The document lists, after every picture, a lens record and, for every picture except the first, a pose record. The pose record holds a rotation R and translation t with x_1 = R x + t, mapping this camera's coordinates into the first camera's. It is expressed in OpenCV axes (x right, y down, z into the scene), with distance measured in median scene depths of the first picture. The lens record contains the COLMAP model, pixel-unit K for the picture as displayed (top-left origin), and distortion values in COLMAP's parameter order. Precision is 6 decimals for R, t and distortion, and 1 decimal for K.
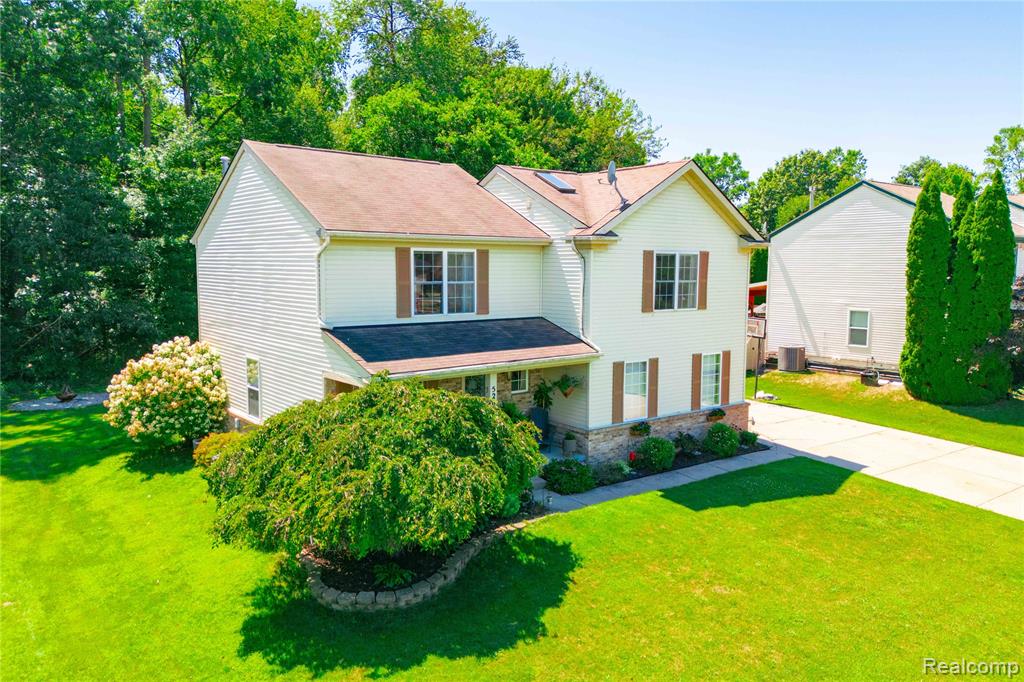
lens RADIAL K [[759.7, 0, 467.1], [0, 759.7, 325.5], [0, 0, 1]] dist [0.078120, -0.091454]
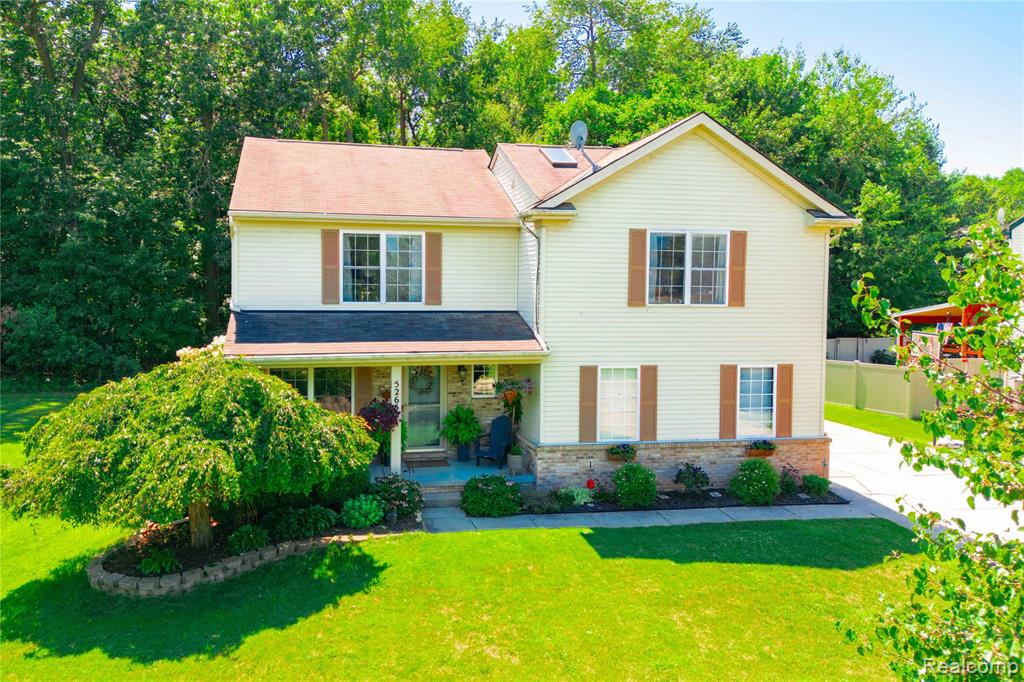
lens RADIAL K [[759.7, 0, 467.1], [0, 759.7, 325.5], [0, 0, 1]] dist [0.078120, -0.091454]
pose [[0.896295, 0.019280, -0.443040, 0.455474], [-0.040533, 0.998434, -0.038552, 0.042456], [0.441603, 0.052511, 0.895673, 0.223042]]
